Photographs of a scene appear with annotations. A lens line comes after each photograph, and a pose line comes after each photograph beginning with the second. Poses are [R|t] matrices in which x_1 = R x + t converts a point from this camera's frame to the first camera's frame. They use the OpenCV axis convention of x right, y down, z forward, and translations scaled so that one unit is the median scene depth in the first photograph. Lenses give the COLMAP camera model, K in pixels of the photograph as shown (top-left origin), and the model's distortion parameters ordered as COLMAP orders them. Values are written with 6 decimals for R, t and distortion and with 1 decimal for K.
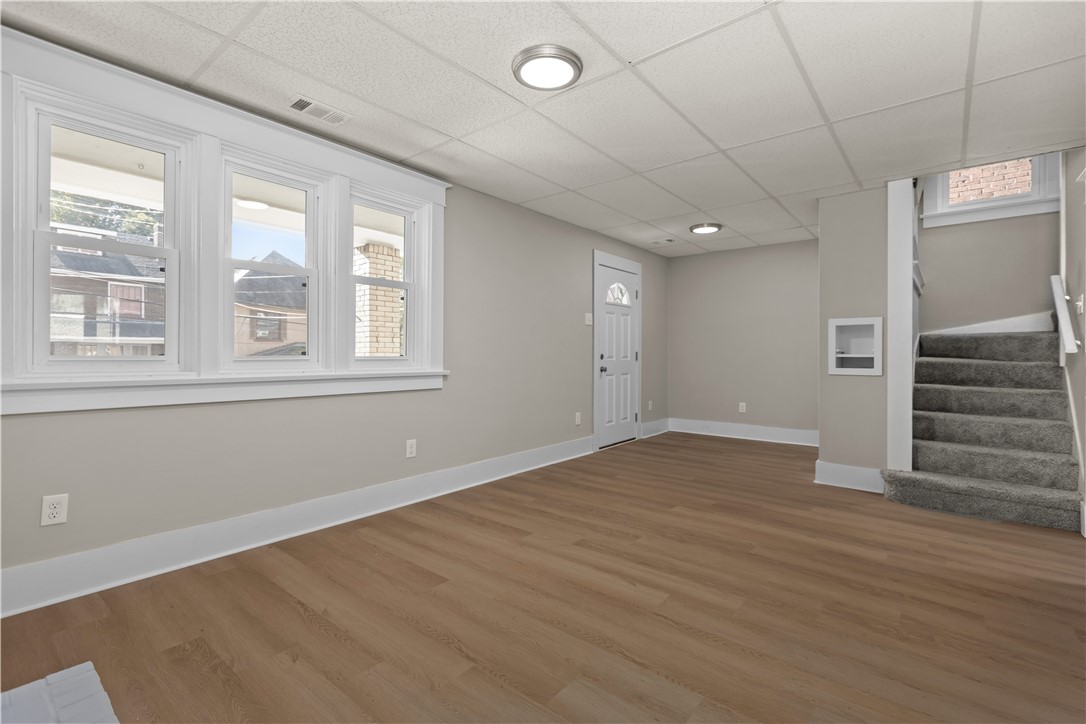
lens RADIAL K [[486.0, 0, 546.3], [0, 486.0, 355.8], [0, 0, 1]] dist [-0.001022, -0.000321]
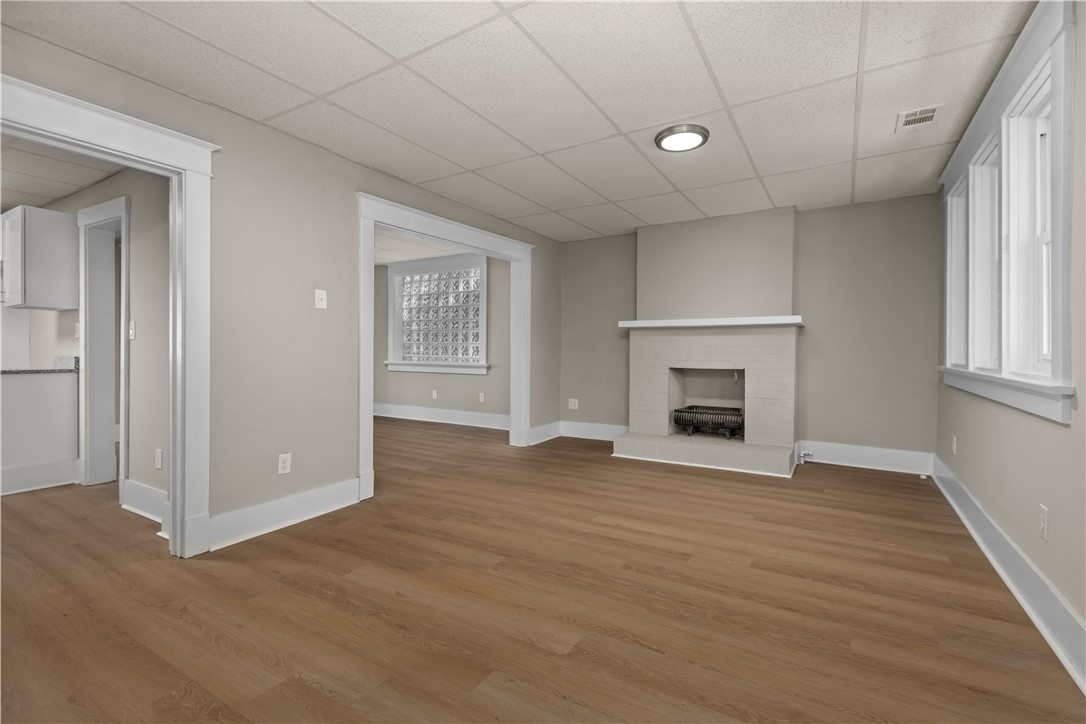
lens RADIAL K [[486.0, 0, 546.3], [0, 486.0, 355.8], [0, 0, 1]] dist [-0.001022, -0.000321]
pose [[-0.991297, -0.004619, -0.131563, 0.452225], [-0.006302, 0.999904, 0.012378, 0.000843], [0.131493, 0.013099, -0.991231, 1.883004]]
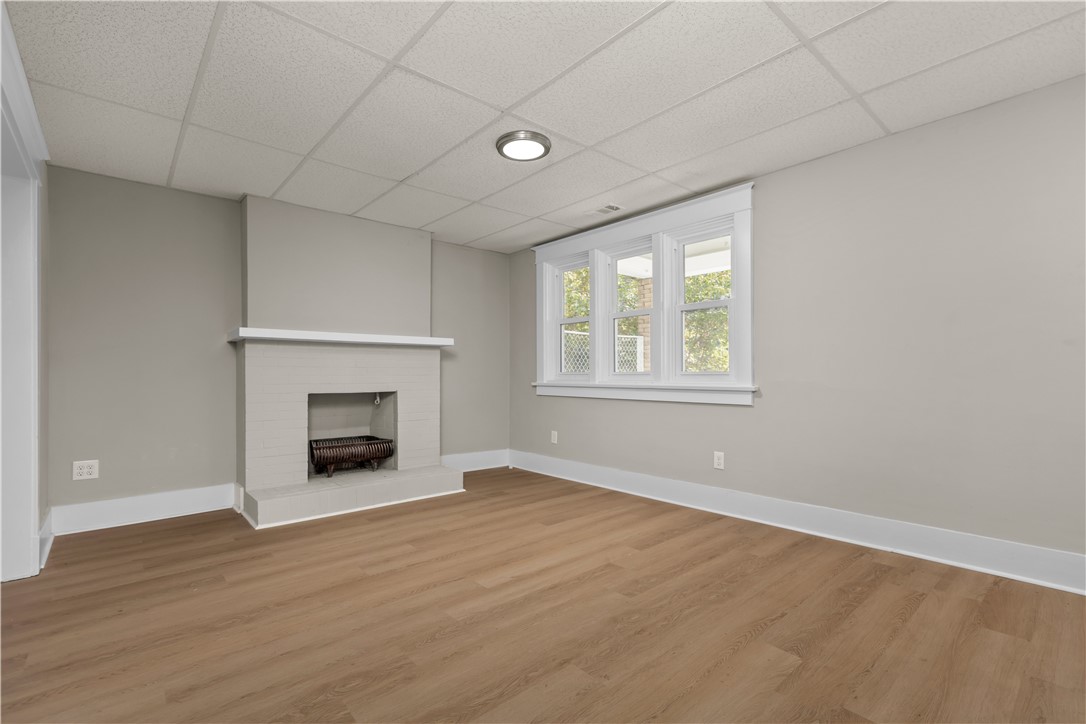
lens RADIAL K [[492.8, 0, 548.0], [0, 492.8, 374.0], [0, 0, 1]] dist [0.000645, -0.000067]
pose [[-0.163593, -0.005219, -0.986514, 1.049141], [0.000216, 0.999986, -0.005327, 0.016742], [0.986528, -0.001085, -0.163589, 1.045917]]
